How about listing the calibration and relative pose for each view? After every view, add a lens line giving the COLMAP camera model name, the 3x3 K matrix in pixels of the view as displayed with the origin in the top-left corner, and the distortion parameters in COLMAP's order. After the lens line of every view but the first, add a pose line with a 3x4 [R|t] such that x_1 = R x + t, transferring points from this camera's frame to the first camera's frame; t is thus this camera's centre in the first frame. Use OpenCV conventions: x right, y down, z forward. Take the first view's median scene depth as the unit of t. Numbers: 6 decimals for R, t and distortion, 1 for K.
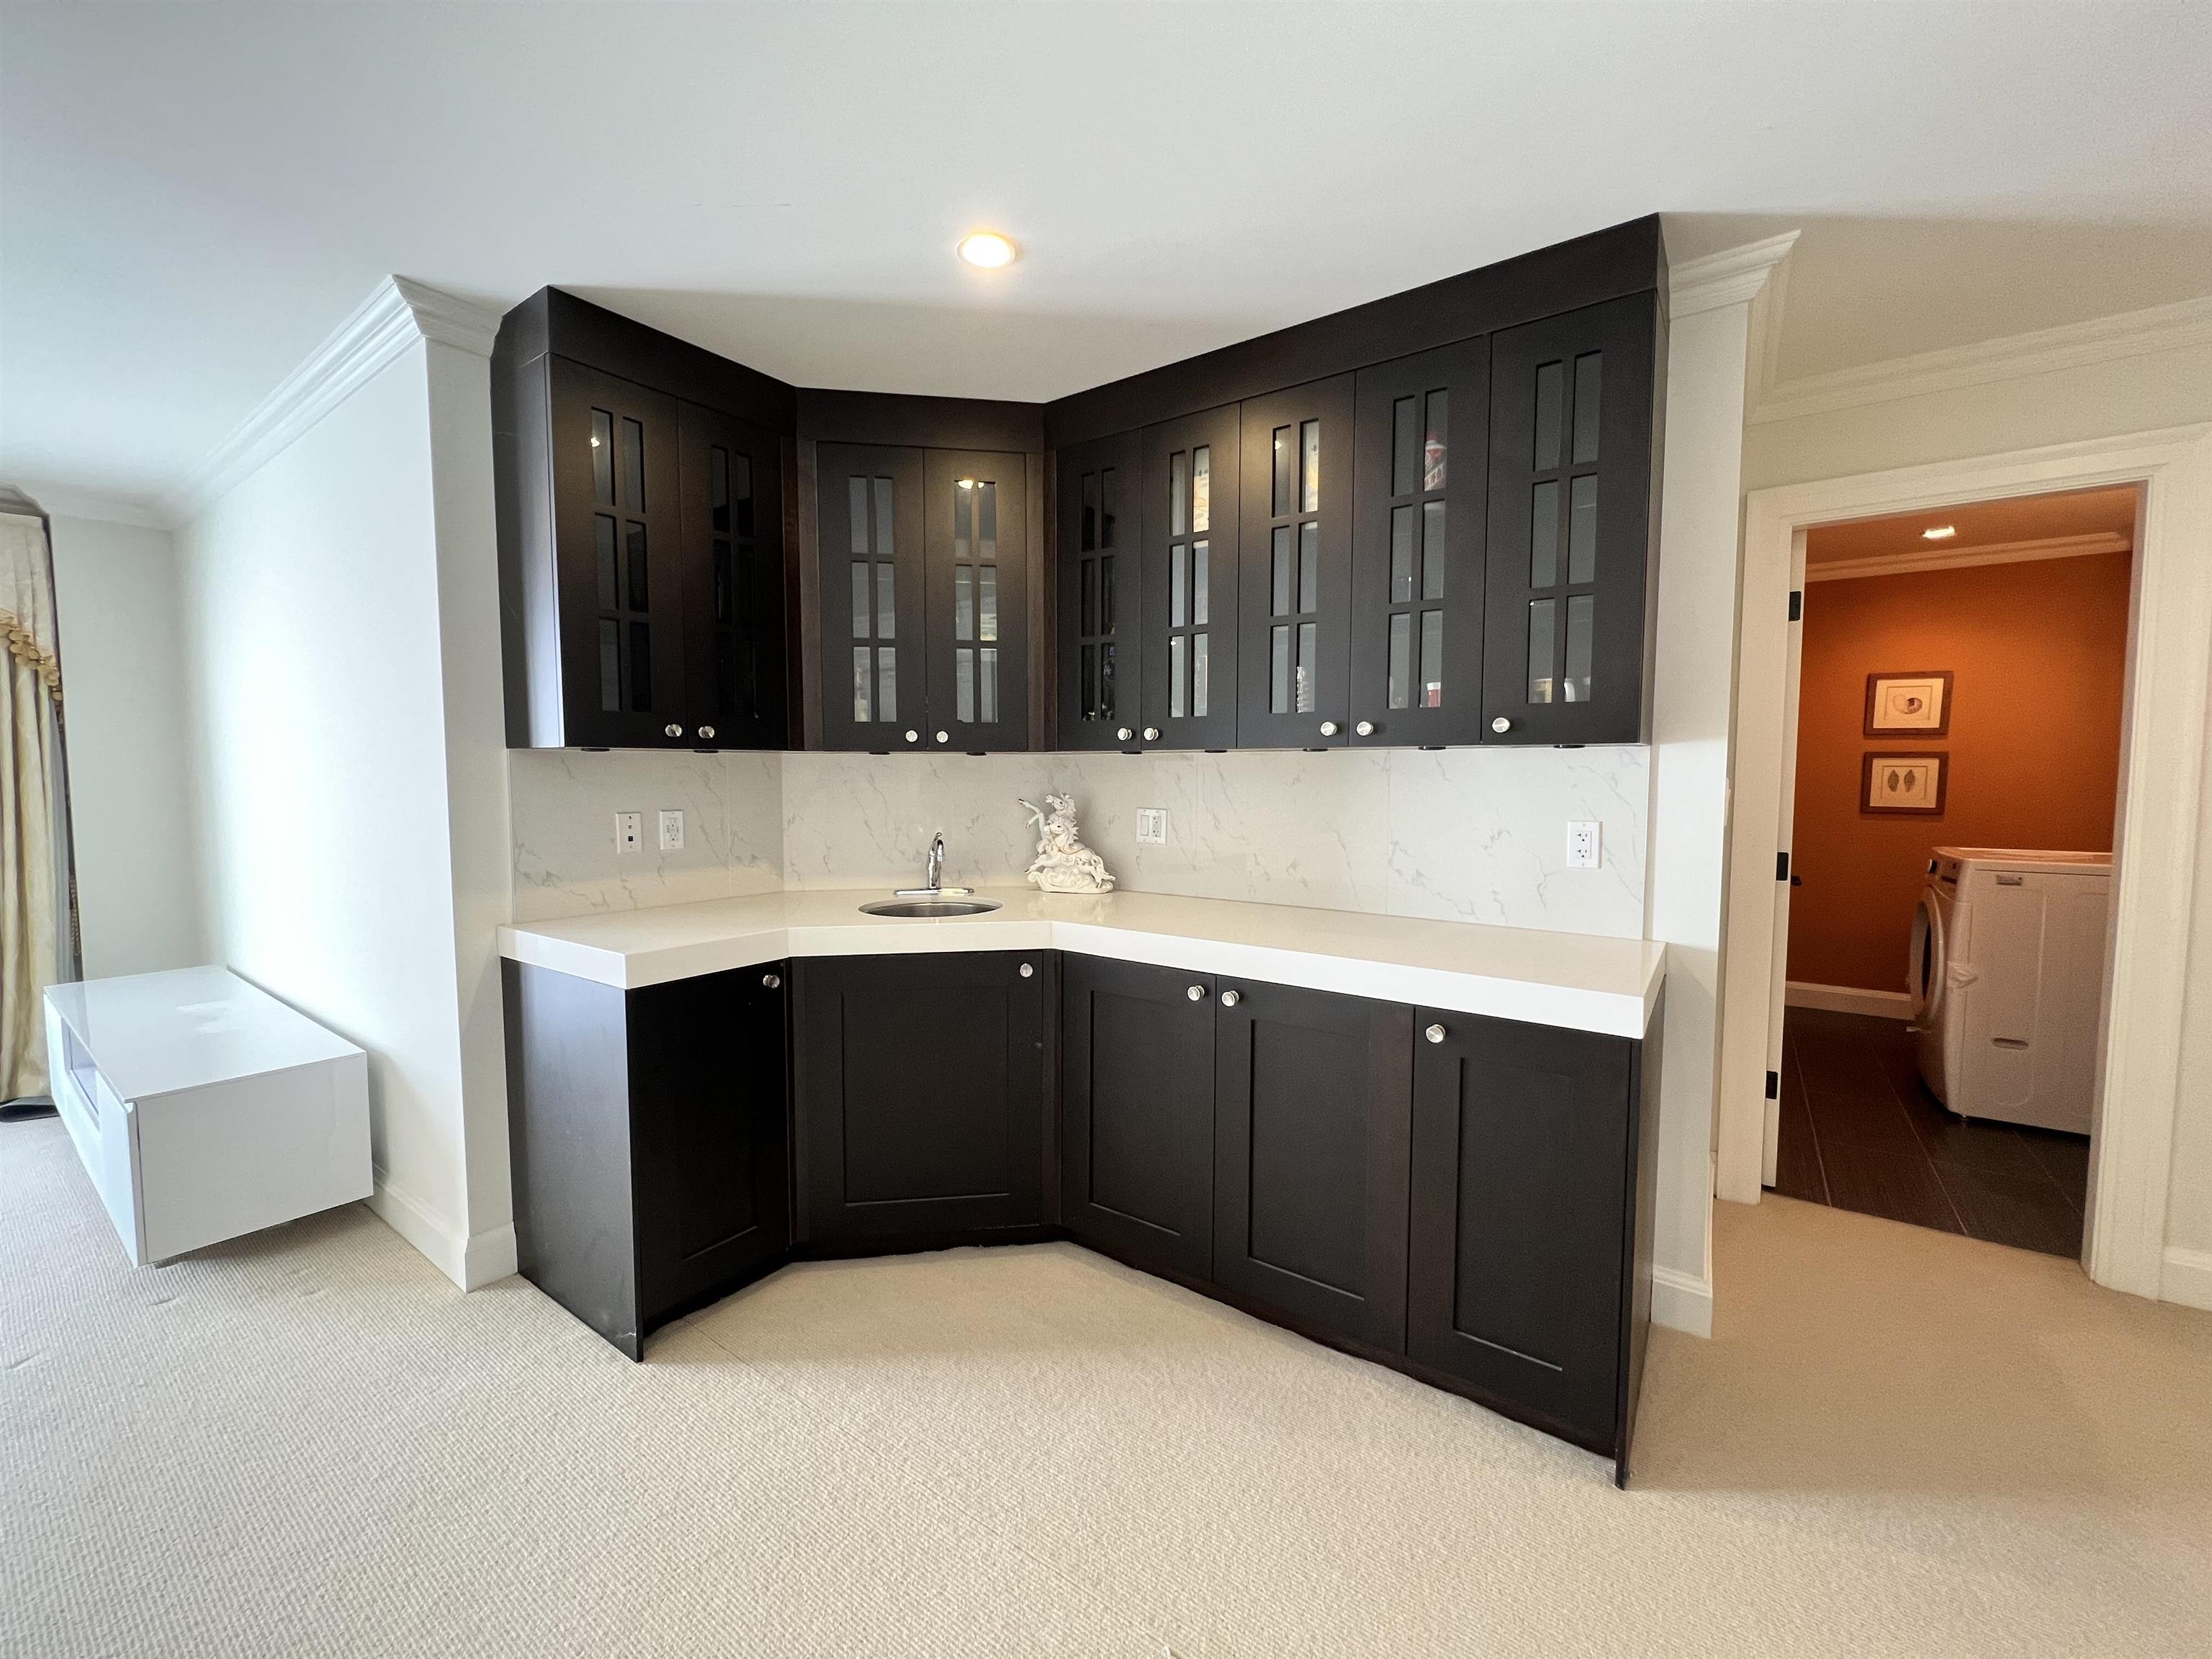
lens RADIAL K [[880.1, 0, 1103.1], [0, 880.1, 830.6], [0, 0, 1]] dist [-0.000011, 0.000021]
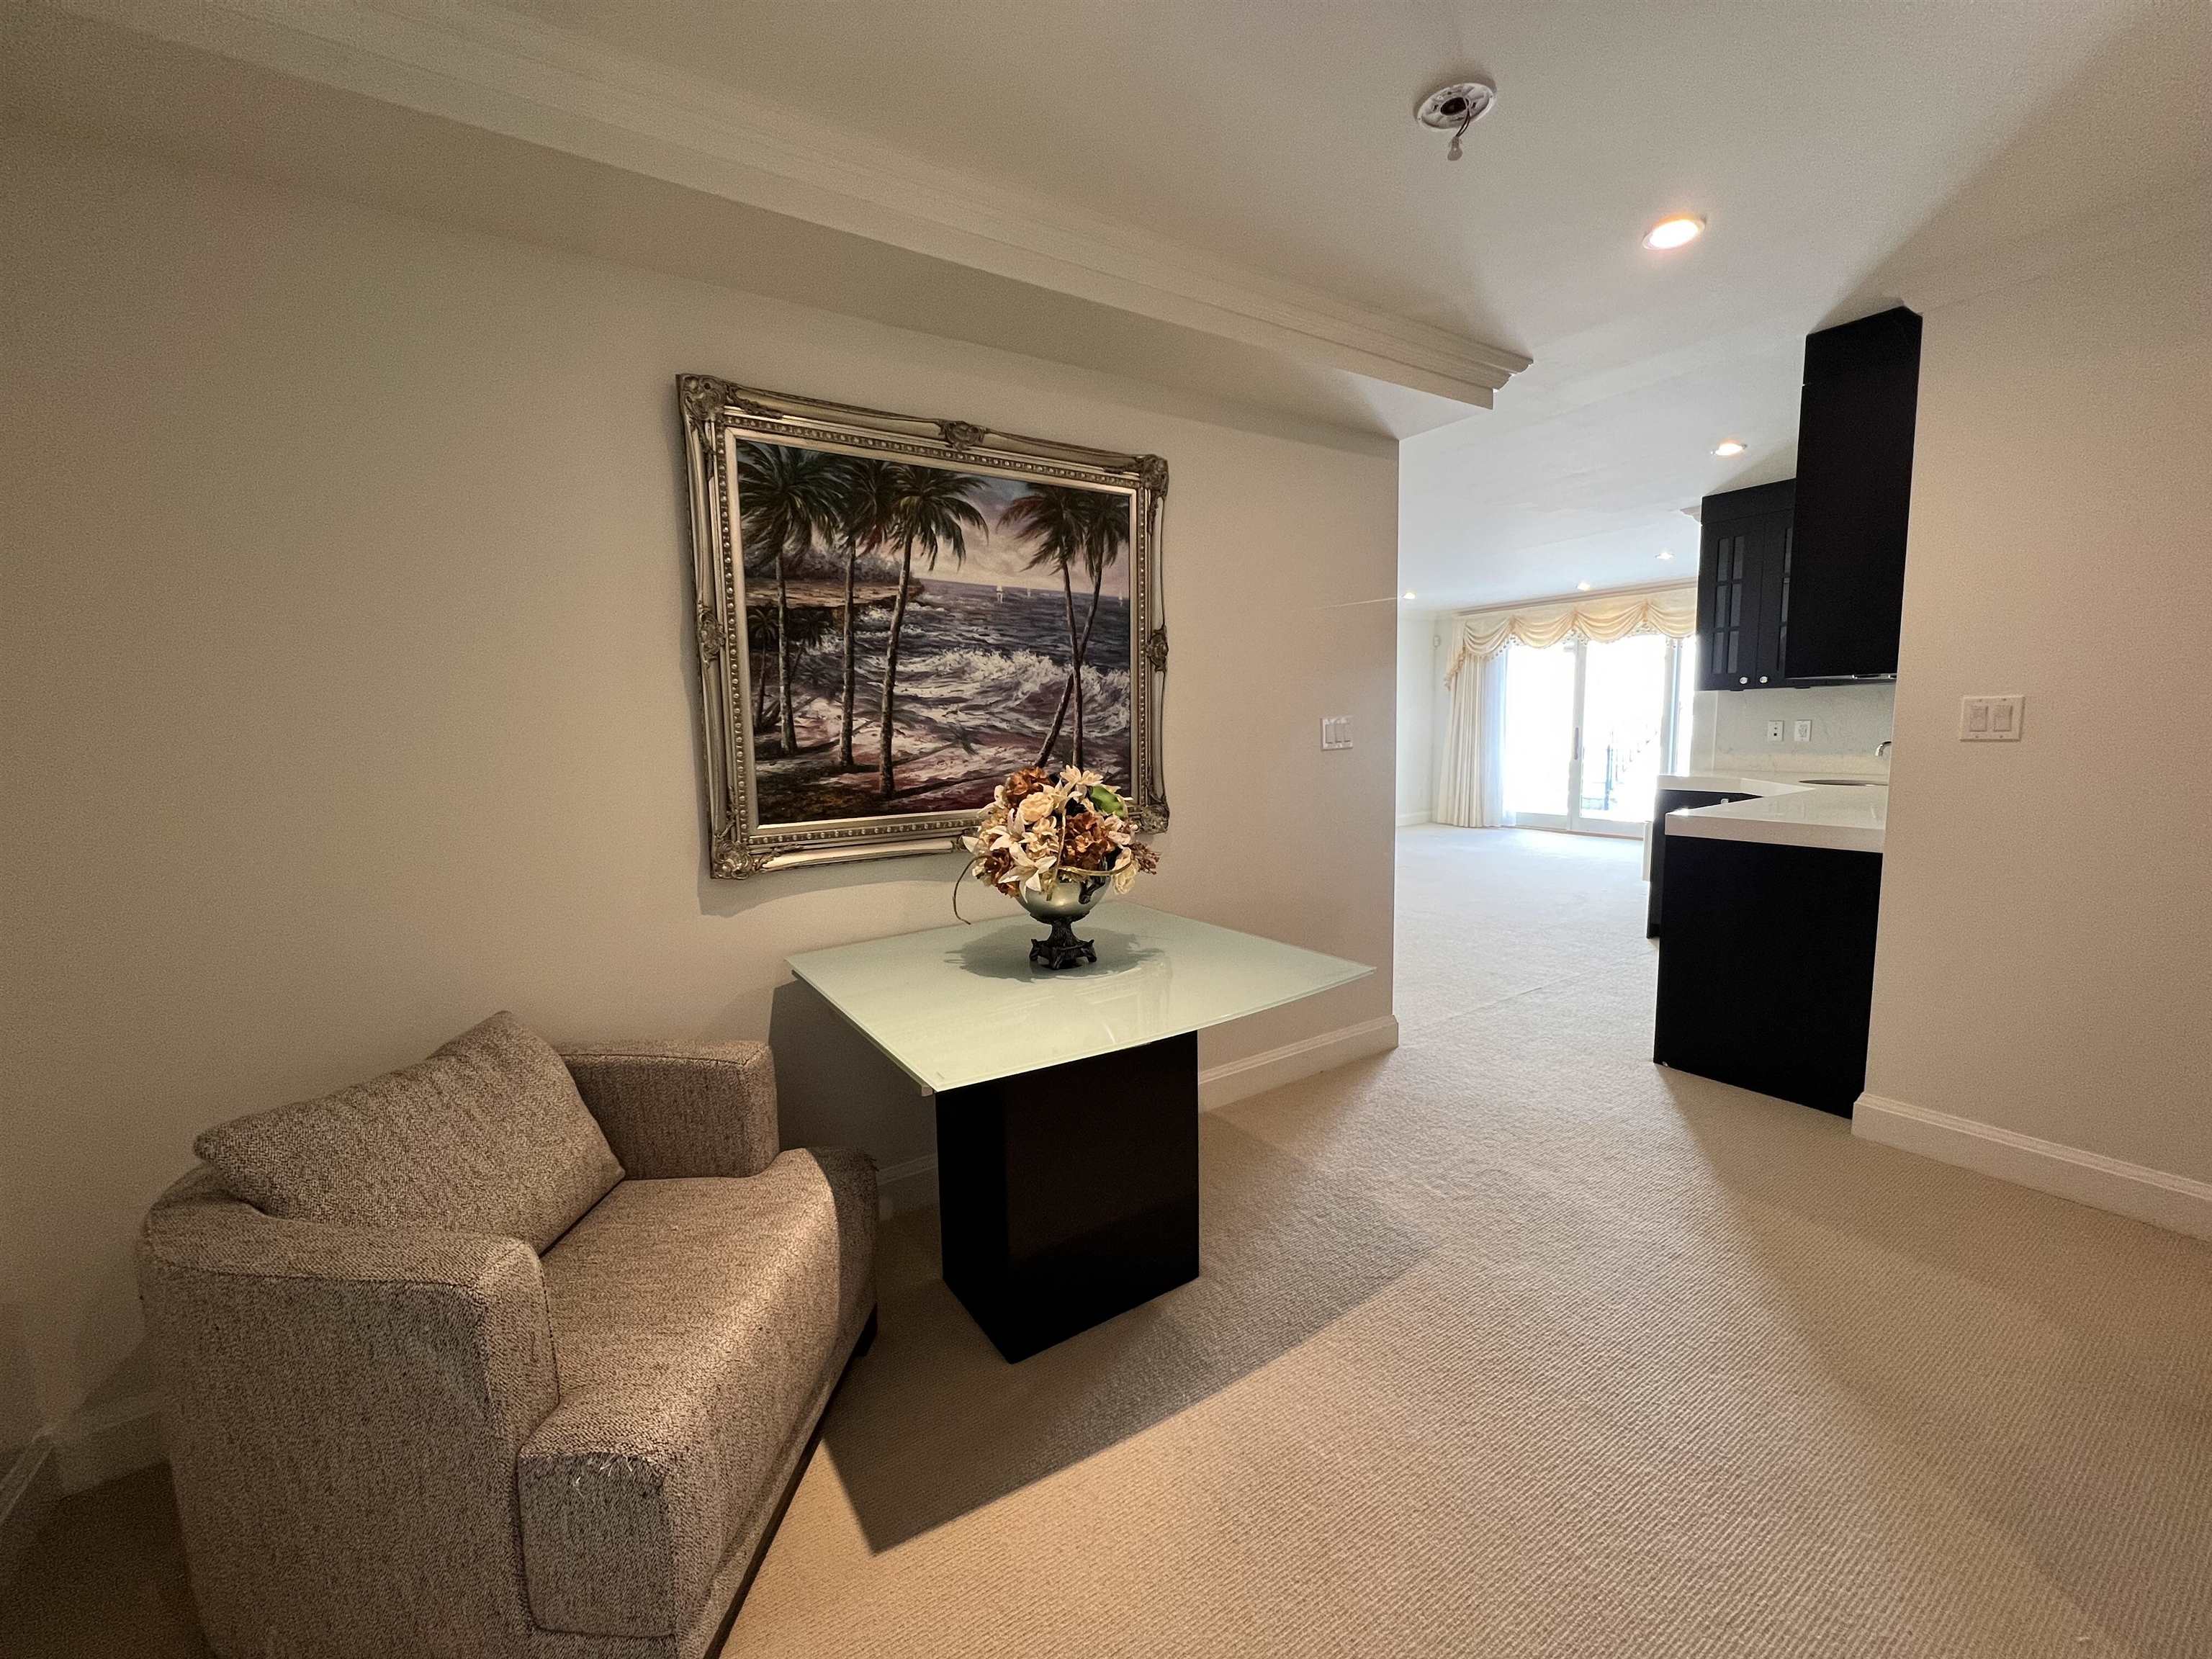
lens RADIAL K [[880.1, 0, 1099.9], [0, 880.1, 822.7], [0, 0, 1]] dist [-0.000011, 0.000021]
pose [[-0.281124, 0.128013, -0.951095, 2.658211], [-0.049274, 0.987831, 0.147522, -0.016793], [0.958406, 0.088336, -0.271395, 0.149104]]
